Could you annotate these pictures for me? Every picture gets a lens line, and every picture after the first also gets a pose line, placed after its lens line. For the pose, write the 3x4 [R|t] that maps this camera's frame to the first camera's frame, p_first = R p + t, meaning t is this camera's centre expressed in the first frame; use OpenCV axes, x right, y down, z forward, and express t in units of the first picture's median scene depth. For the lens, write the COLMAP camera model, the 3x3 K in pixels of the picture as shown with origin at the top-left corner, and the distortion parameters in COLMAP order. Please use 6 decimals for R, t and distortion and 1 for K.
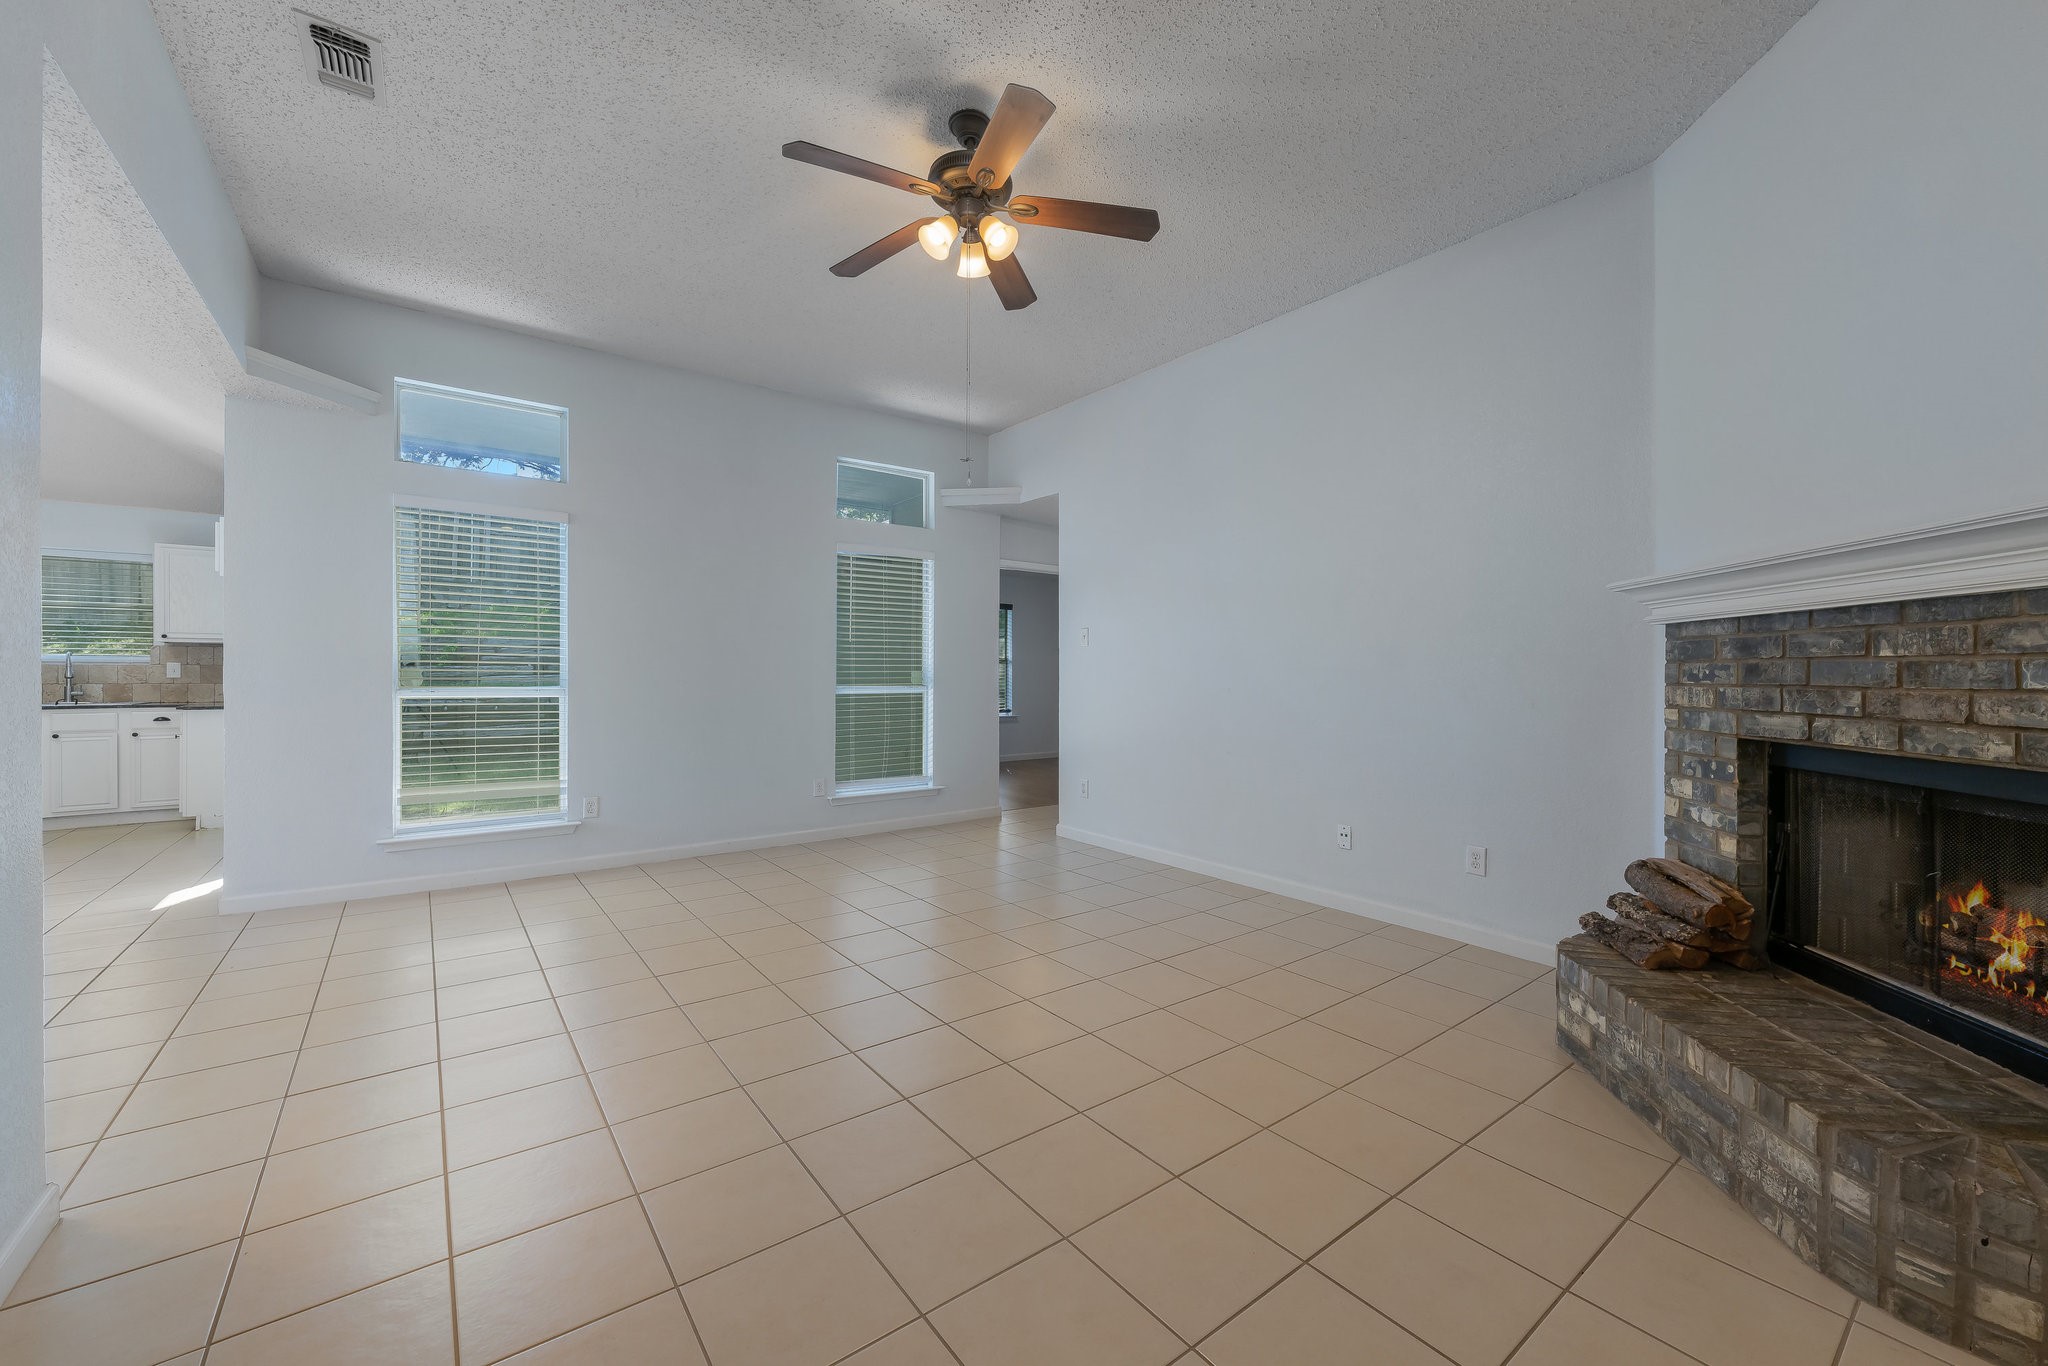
lens RADIAL K [[799.4, 0, 1023.5], [0, 799.4, 678.2], [0, 0, 1]] dist [0.000146, -0.000394]
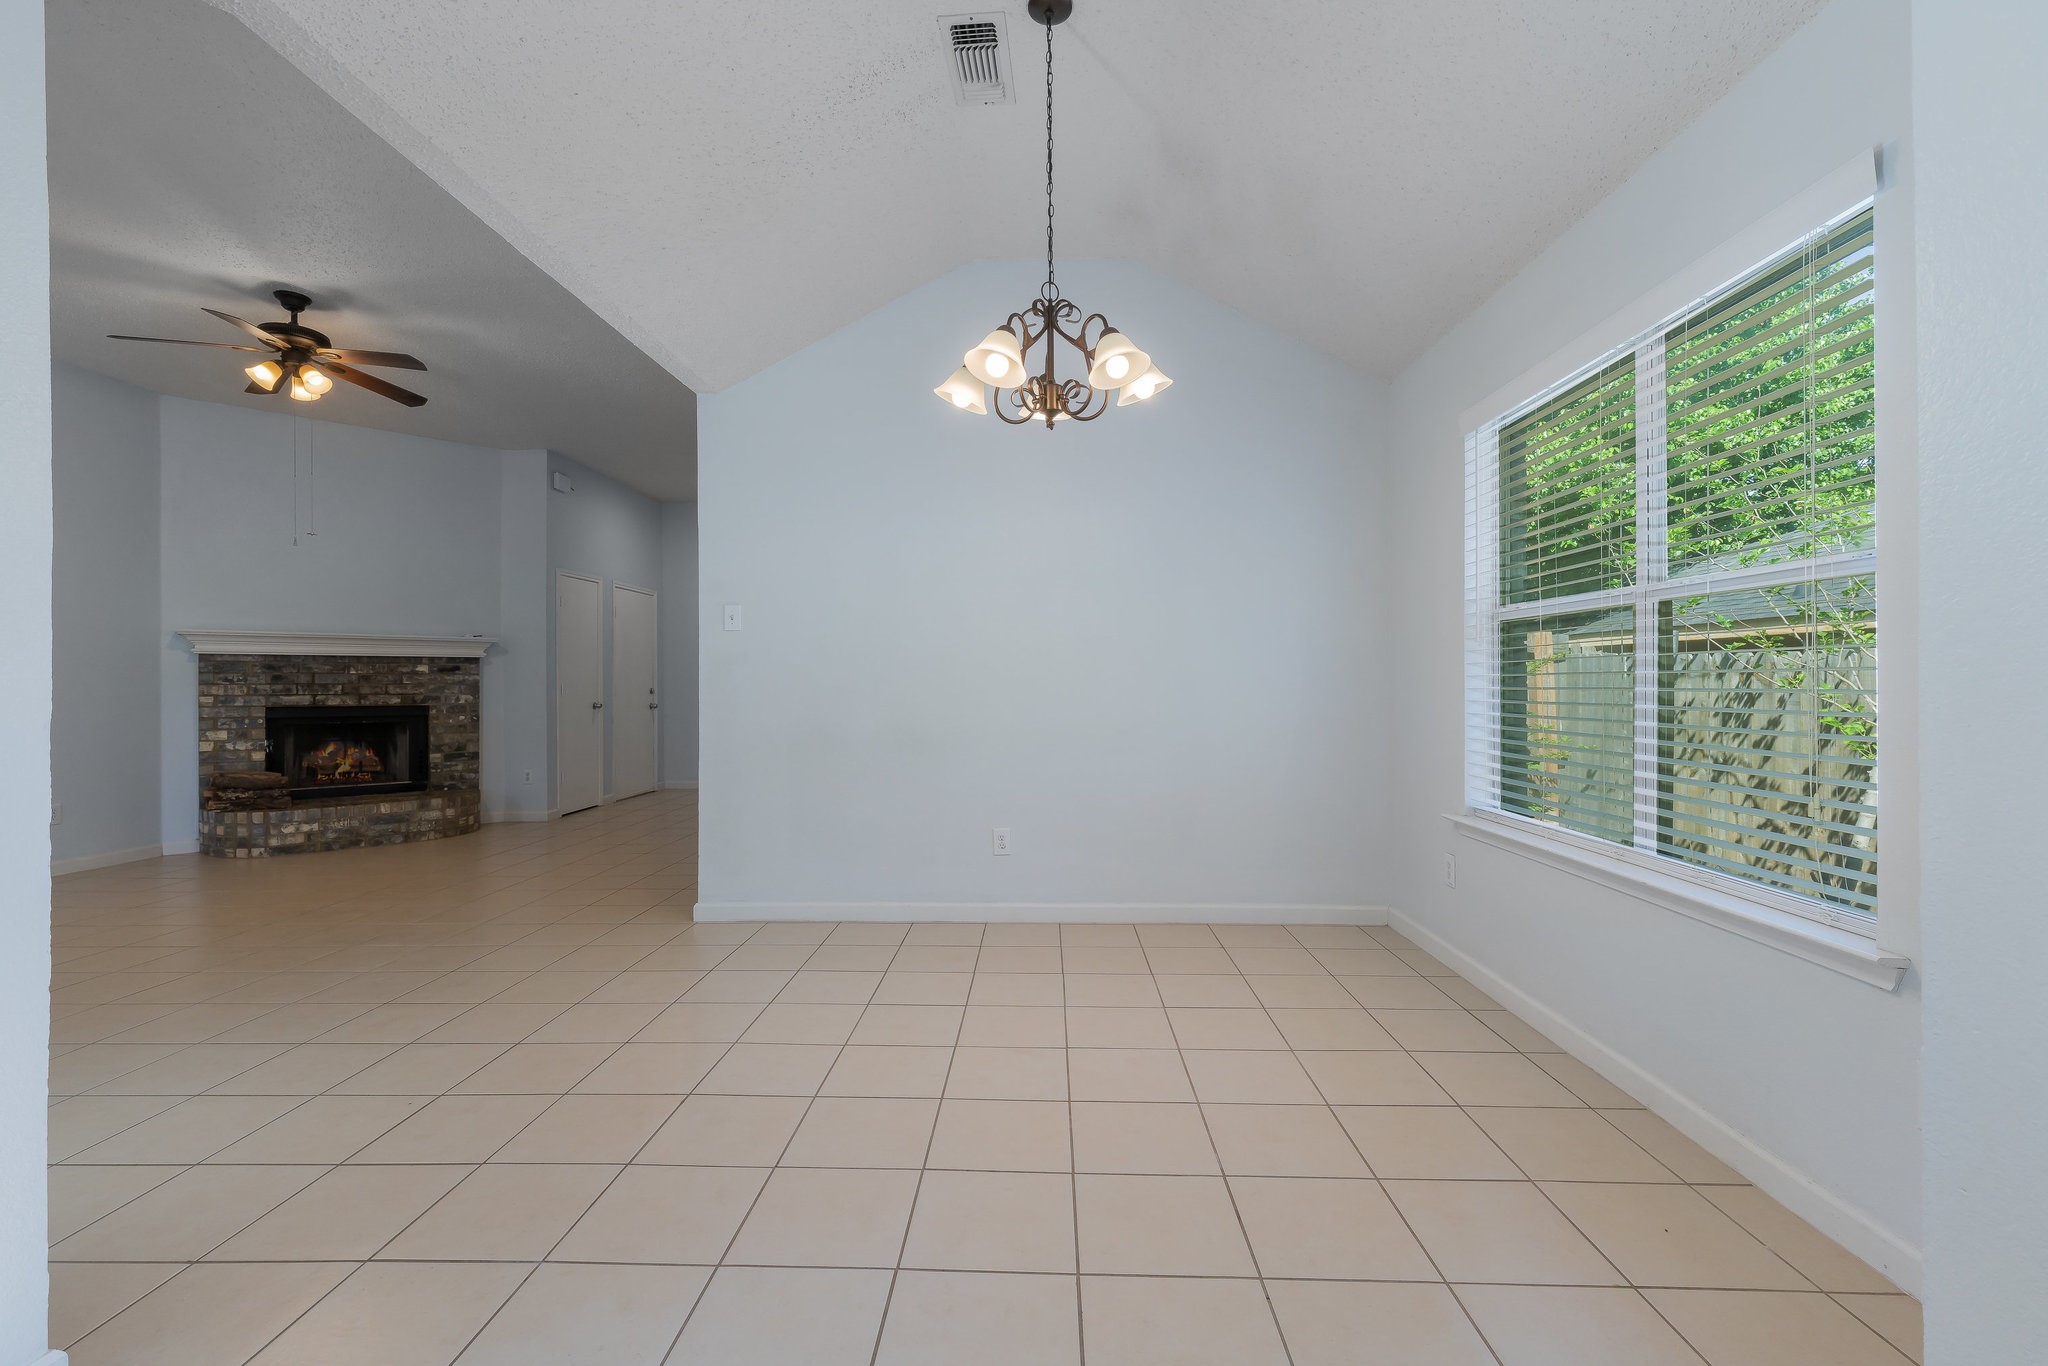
lens RADIAL K [[871.5, 0, 1028.2], [0, 871.5, 671.5], [0, 0, 1]] dist [0.000118, -0.000028]
pose [[-0.783007, 0.008175, 0.621960, -2.189641], [0.004546, 0.999962, -0.007421, 0.000998], [-0.621997, -0.002983, -0.783014, 1.474990]]
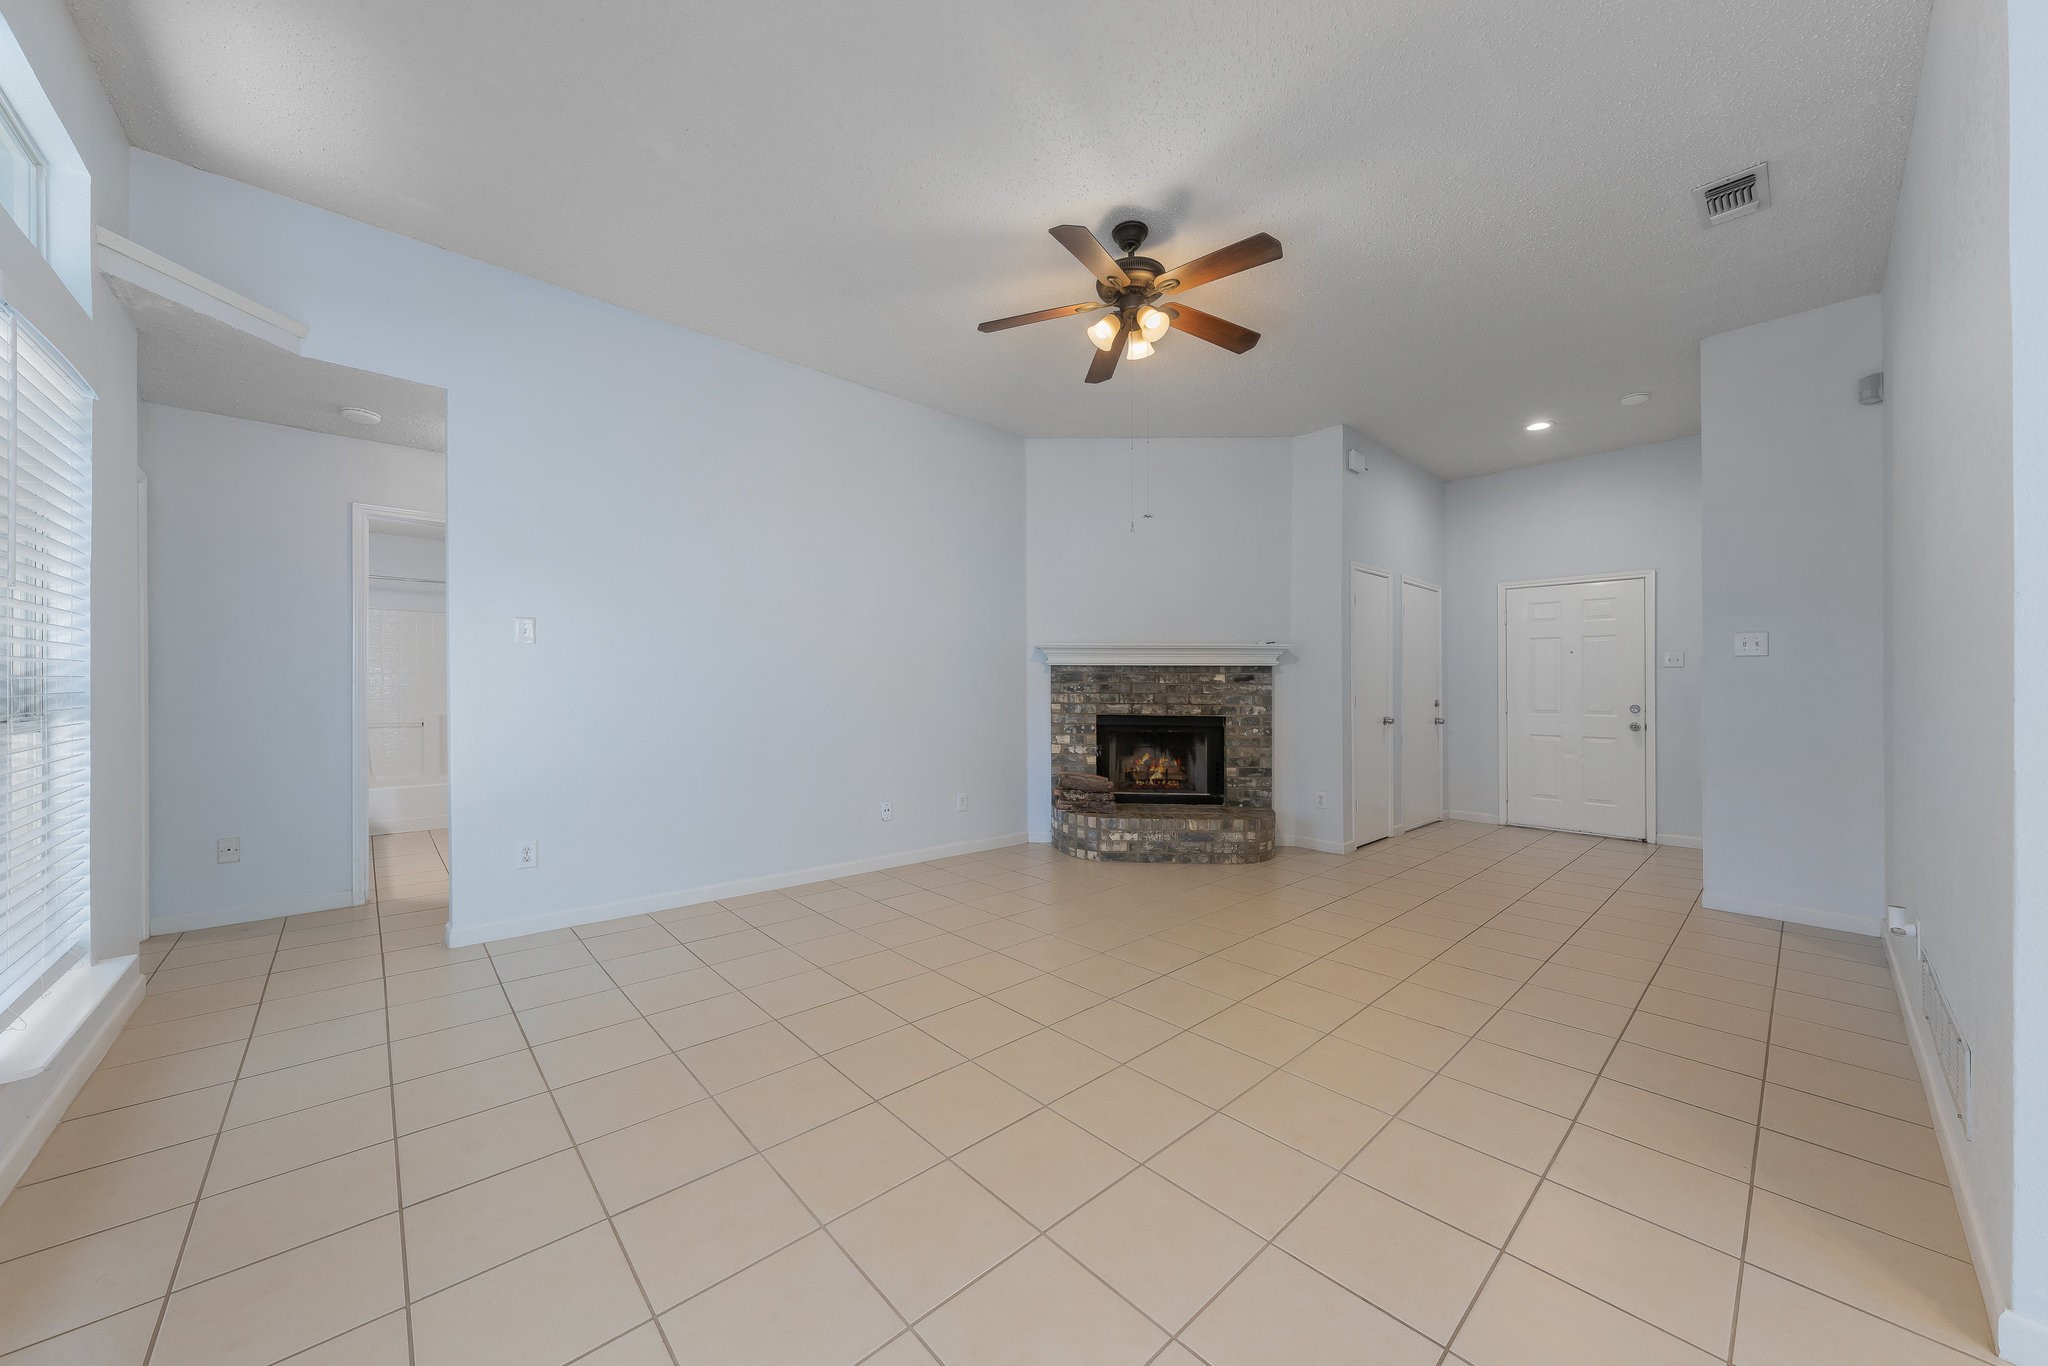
lens RADIAL K [[729.4, 0, 1016.9], [0, 729.4, 675.9], [0, 0, 1]] dist [0.009512, 0.000058]
pose [[-0.087709, 0.011925, 0.996075, -1.212272], [-0.001121, 0.999927, -0.012070, -0.015404], [-0.996146, -0.002175, -0.087689, 1.329469]]
